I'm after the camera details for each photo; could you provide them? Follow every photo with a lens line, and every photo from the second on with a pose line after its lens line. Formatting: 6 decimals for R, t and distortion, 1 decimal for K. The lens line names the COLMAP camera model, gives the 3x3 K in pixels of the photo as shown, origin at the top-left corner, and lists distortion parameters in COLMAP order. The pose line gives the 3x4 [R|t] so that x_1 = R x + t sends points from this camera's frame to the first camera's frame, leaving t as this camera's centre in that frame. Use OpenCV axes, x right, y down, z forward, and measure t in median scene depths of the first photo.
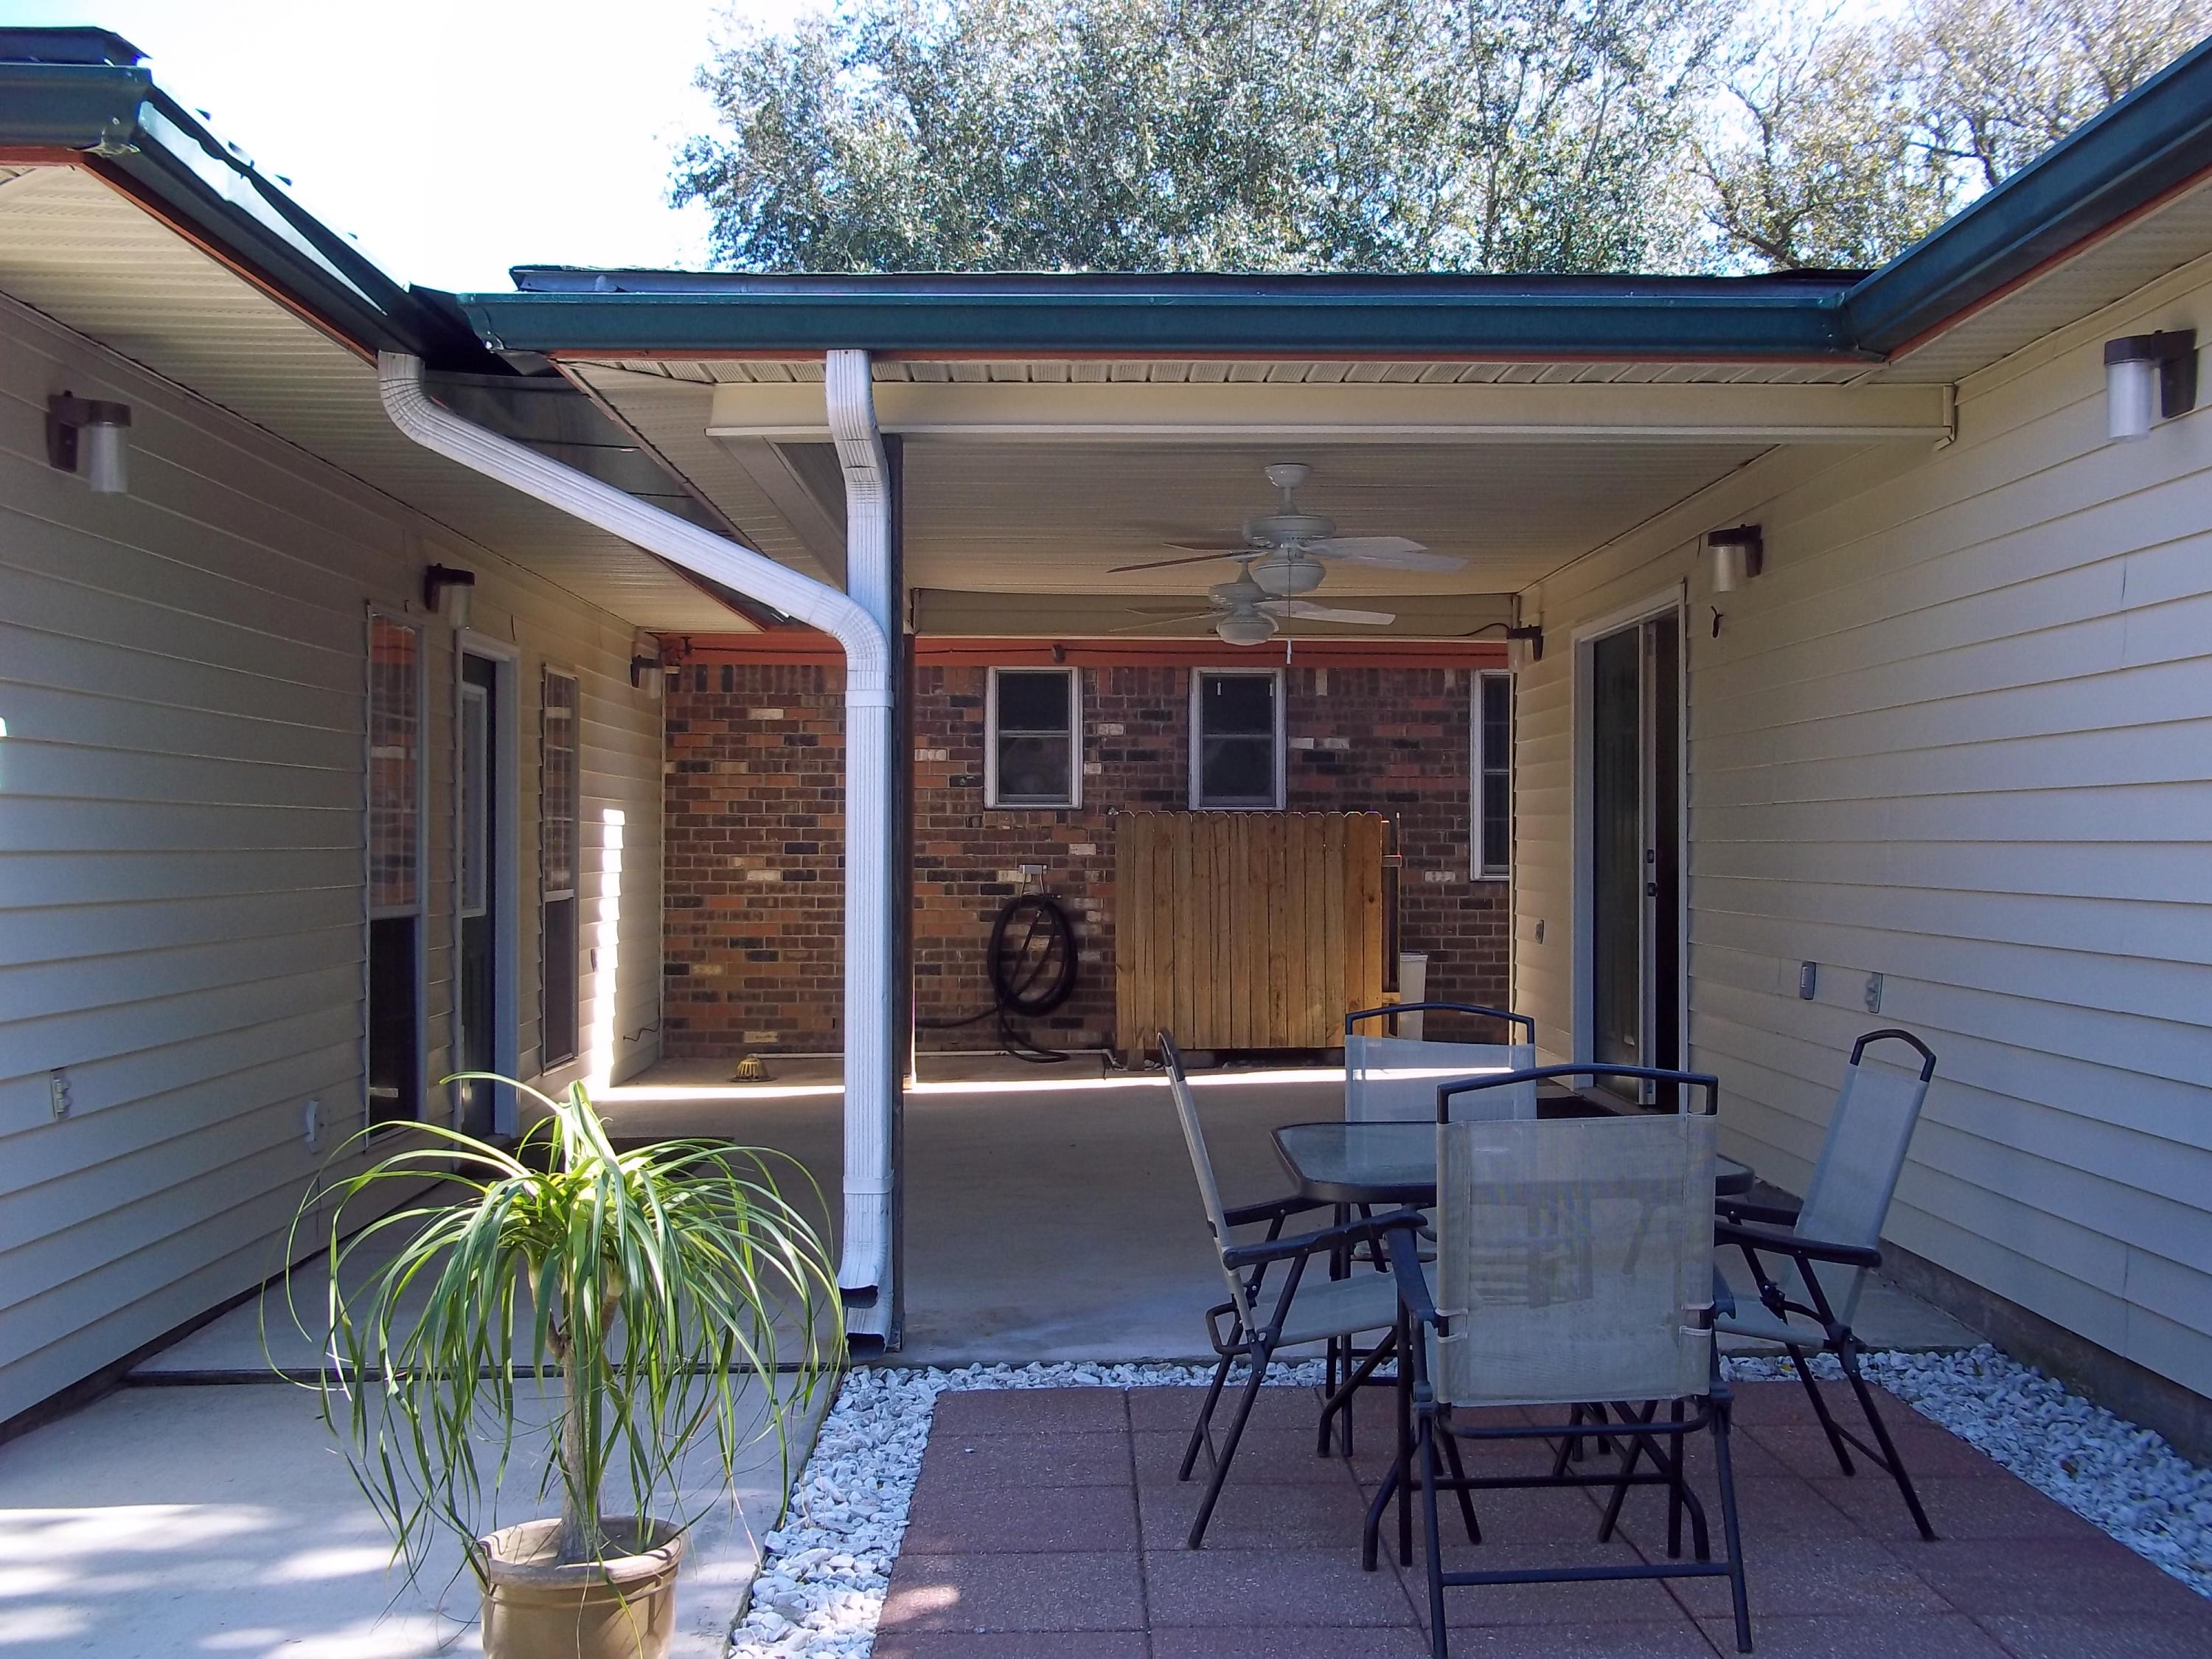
lens RADIAL K [[2337.9, 0, 1106.0], [0, 2337.9, 829.5], [0, 0, 1]] dist [-0.006543, -0.018023]
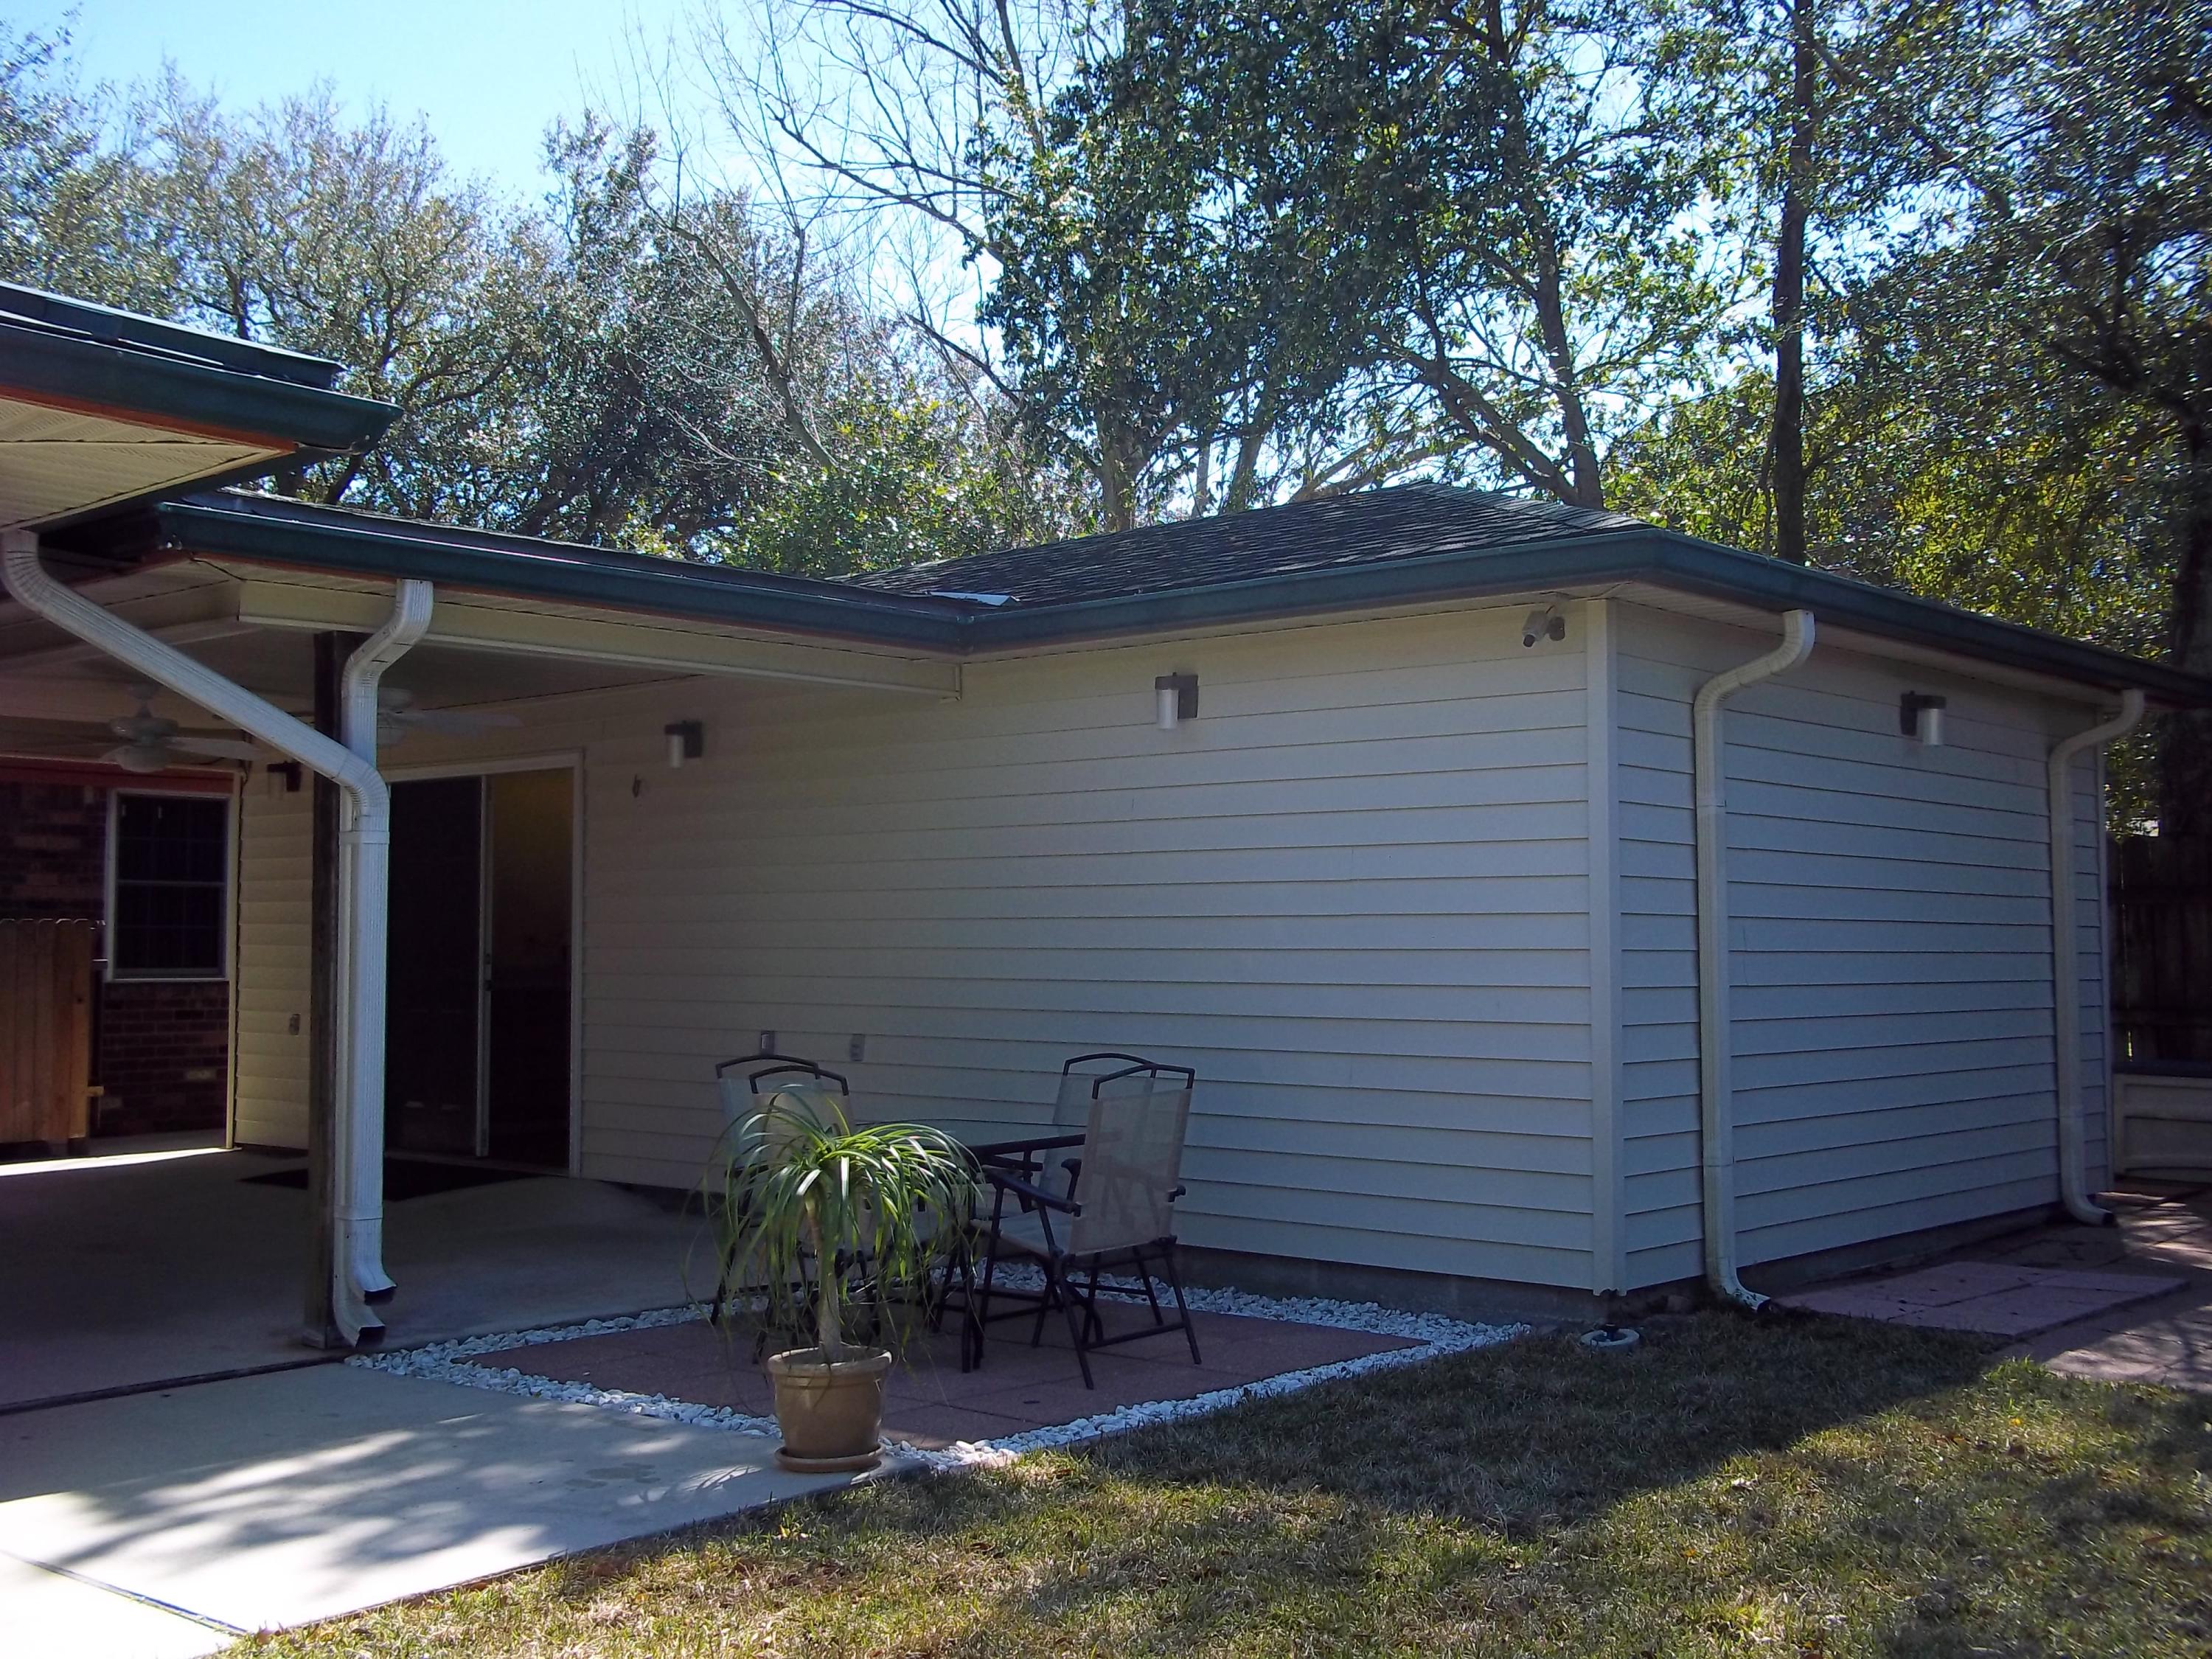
lens RADIAL K [[2337.9, 0, 1106.0], [0, 2337.9, 829.5], [0, 0, 1]] dist [-0.006543, -0.018023]
pose [[0.683903, 0.036877, 0.728641, -0.558450], [-0.004608, 0.998920, -0.046231, -0.002189], [-0.729559, 0.028260, 0.683334, -0.133373]]
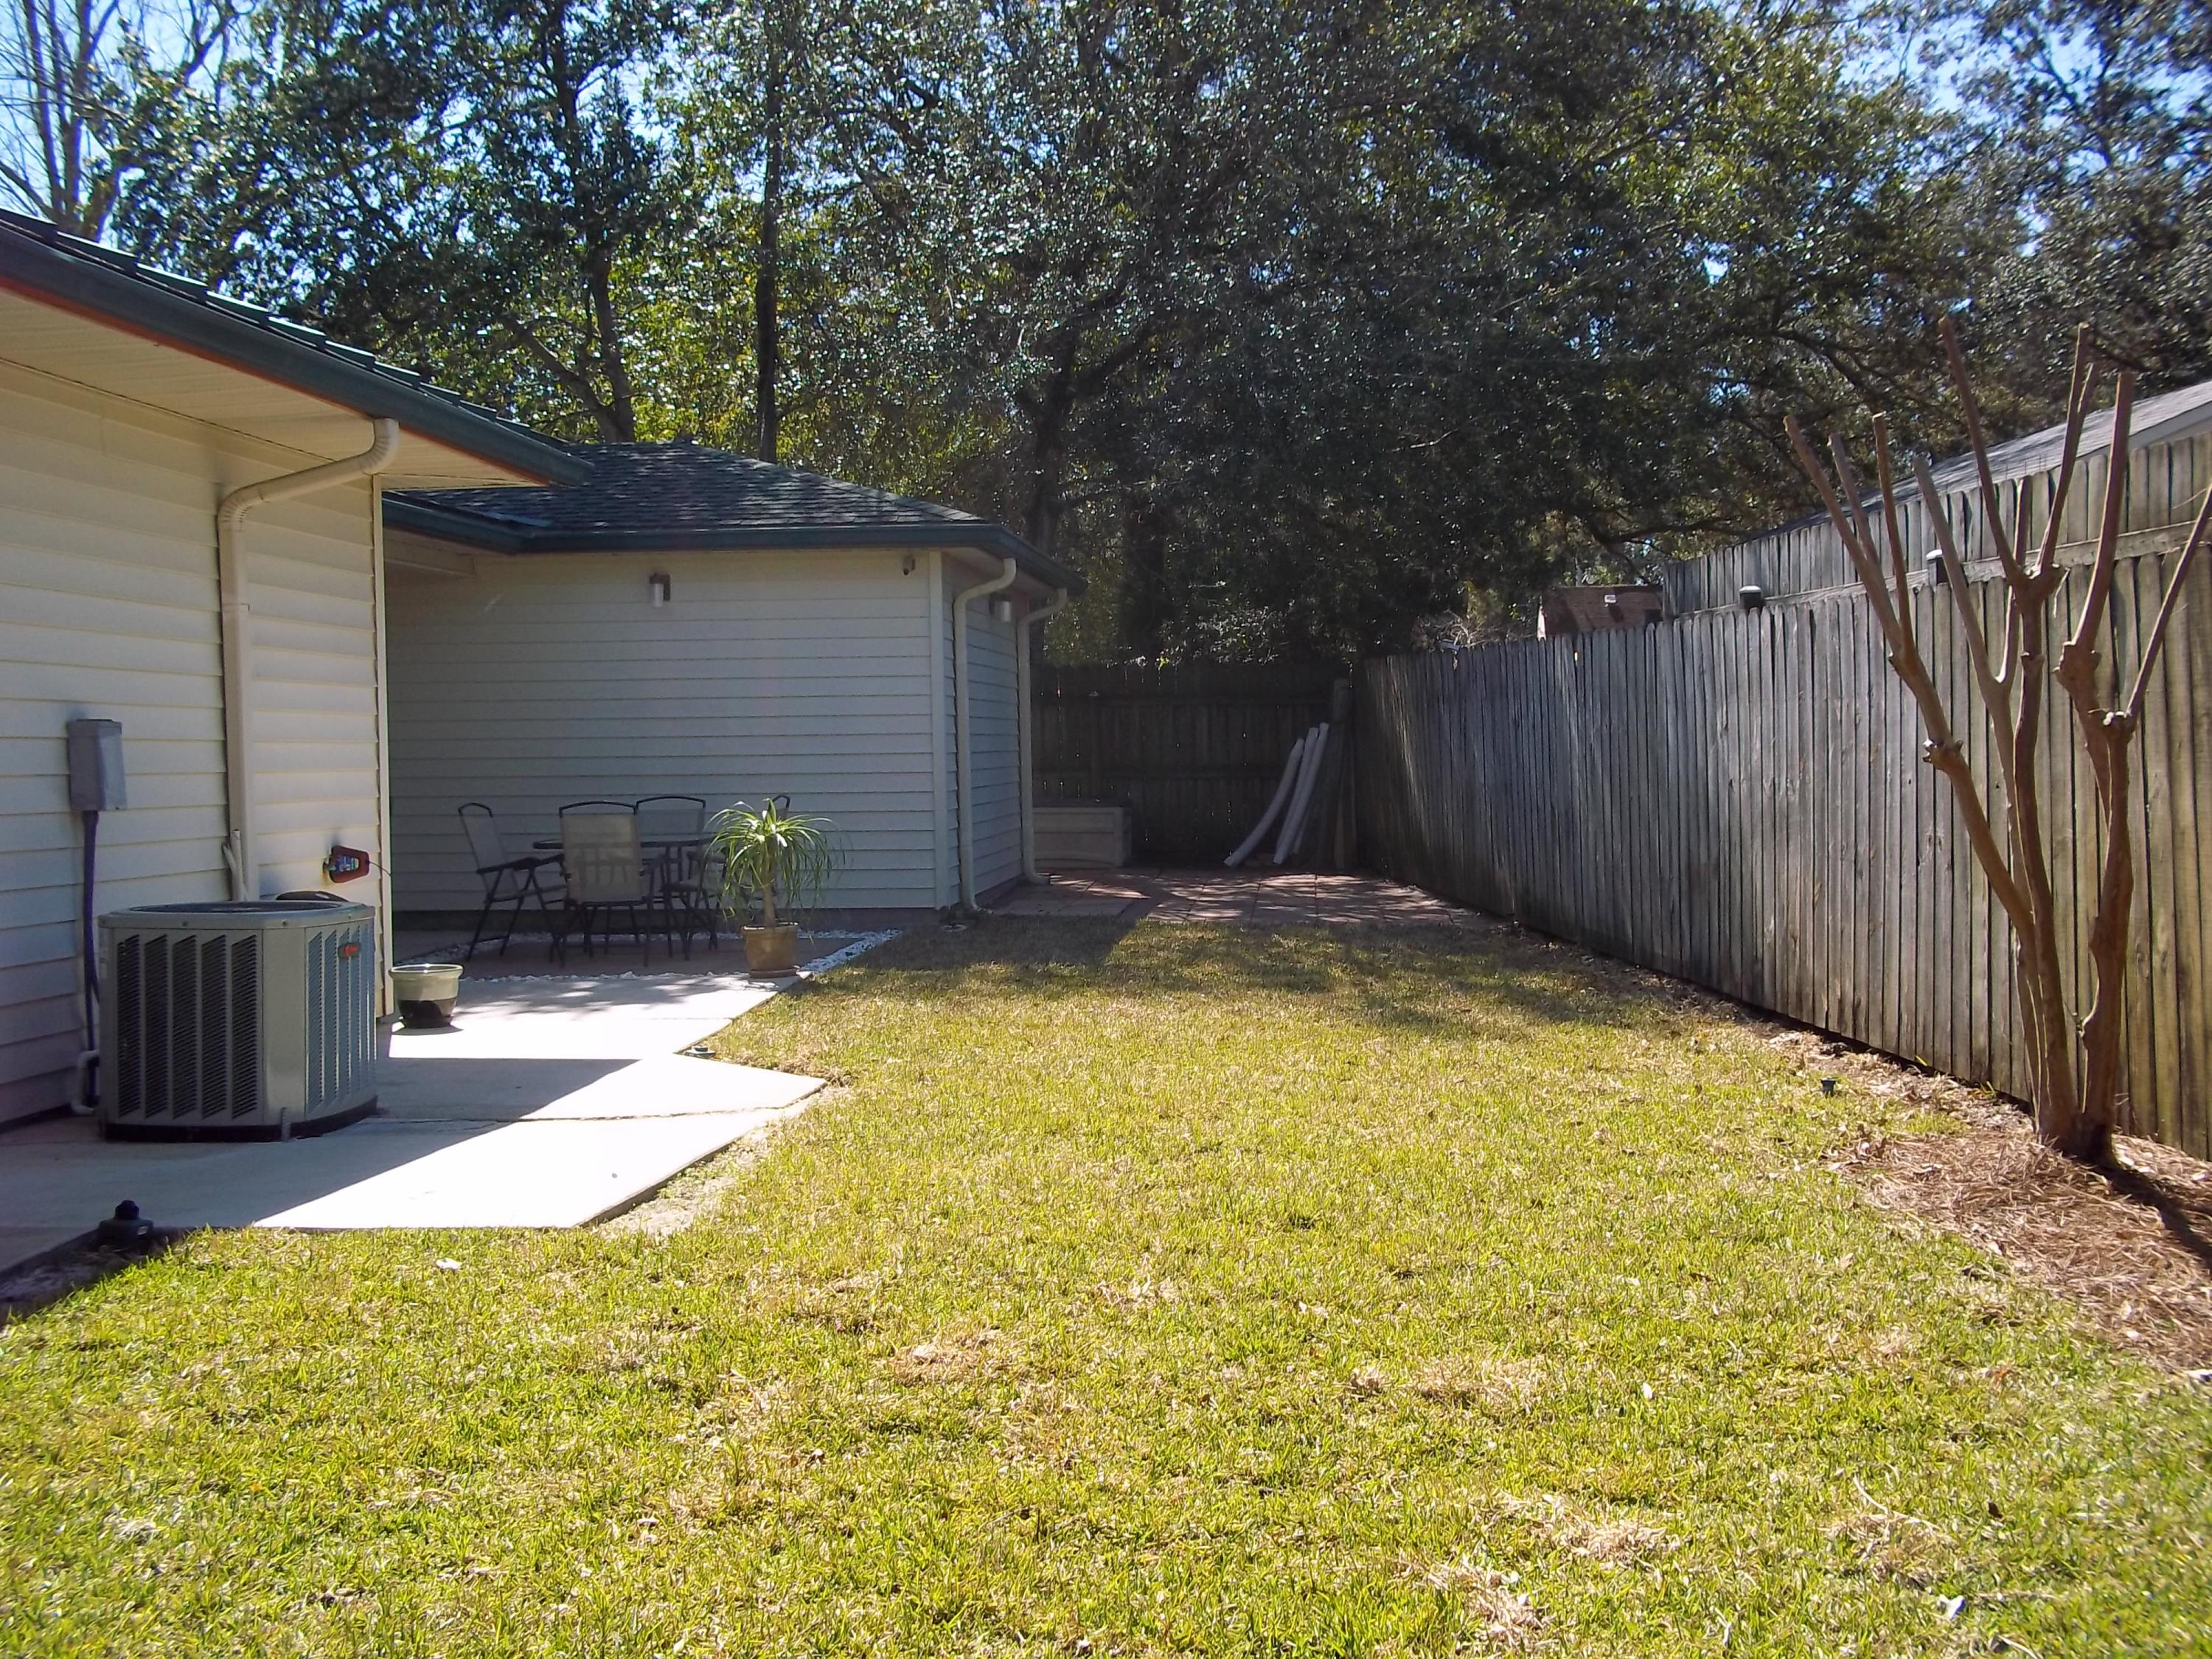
lens RADIAL K [[2337.9, 0, 1106.0], [0, 2337.9, 829.5], [0, 0, 1]] dist [-0.006543, -0.018023]
pose [[0.110354, -0.049471, 0.992660, -1.563666], [0.005195, 0.998776, 0.049198, -0.013454], [-0.993879, -0.000273, 0.110475, 0.033550]]
